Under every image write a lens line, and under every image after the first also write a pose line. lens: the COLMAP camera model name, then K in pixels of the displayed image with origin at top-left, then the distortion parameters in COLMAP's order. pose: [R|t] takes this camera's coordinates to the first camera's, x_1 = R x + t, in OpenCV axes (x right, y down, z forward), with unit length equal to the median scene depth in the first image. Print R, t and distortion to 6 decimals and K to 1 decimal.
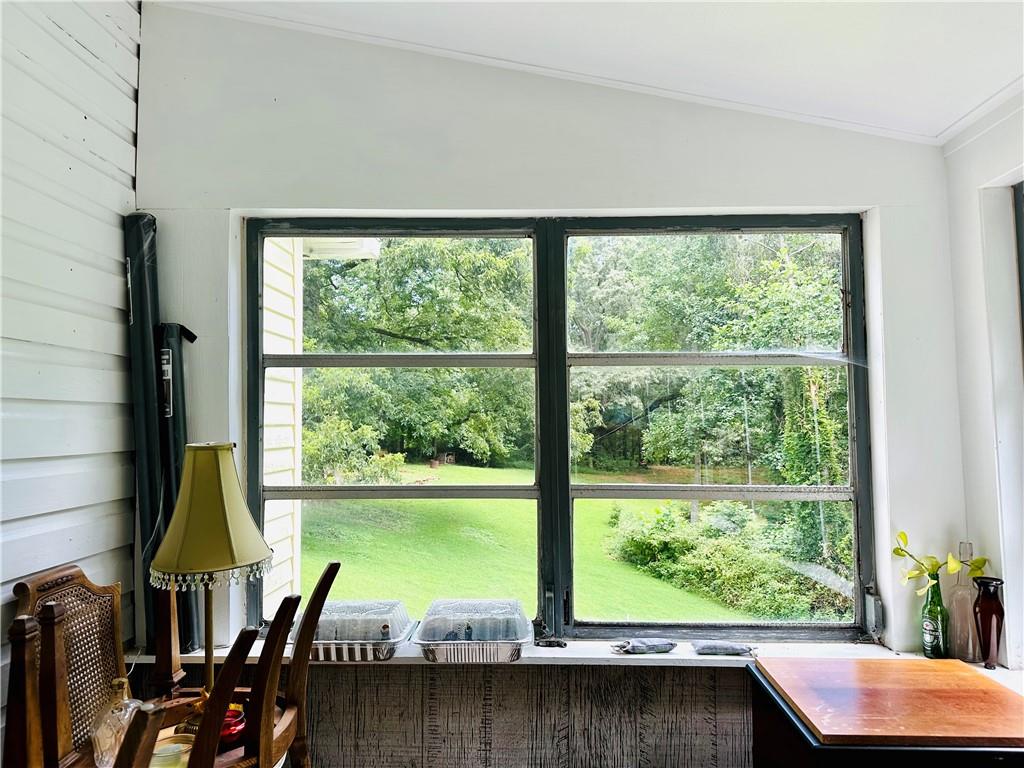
lens RADIAL K [[732.6, 0, 512.9], [0, 732.6, 388.4], [0, 0, 1]] dist [0.119312, -0.148246]
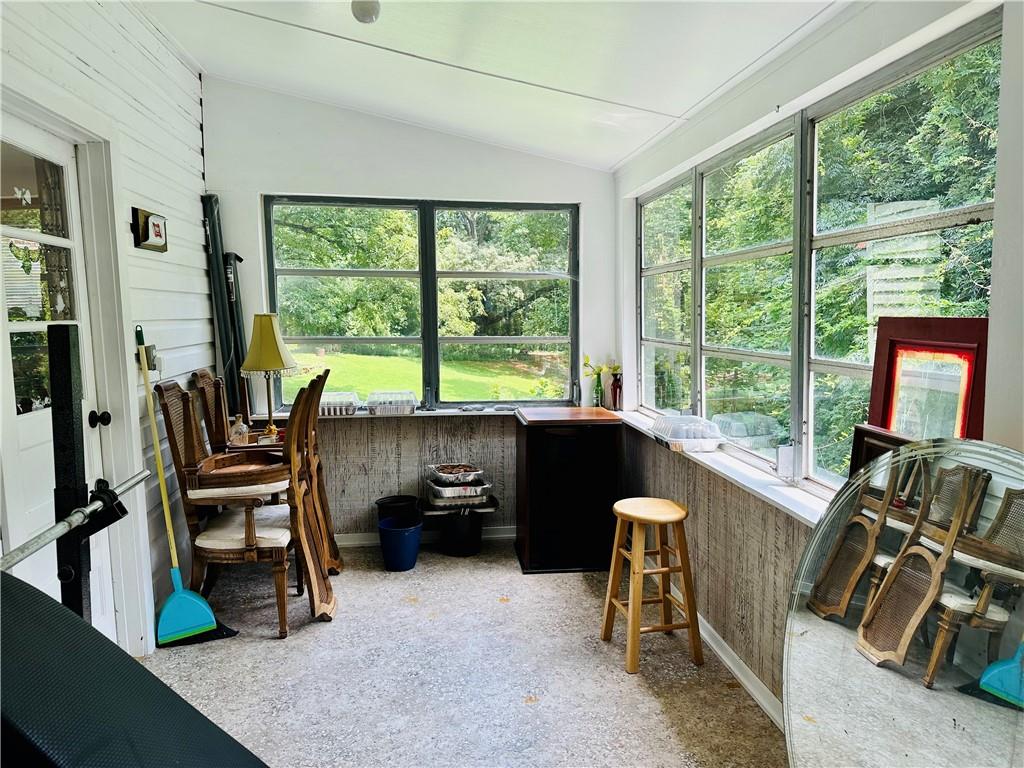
lens RADIAL K [[732.6, 0, 512.9], [0, 732.6, 388.4], [0, 0, 1]] dist [0.119312, -0.148246]
pose [[0.988174, -0.013747, 0.152720, -0.029643], [-0.009219, 0.988845, 0.148665, -0.032154], [-0.153061, -0.148314, 0.977024, -1.054718]]
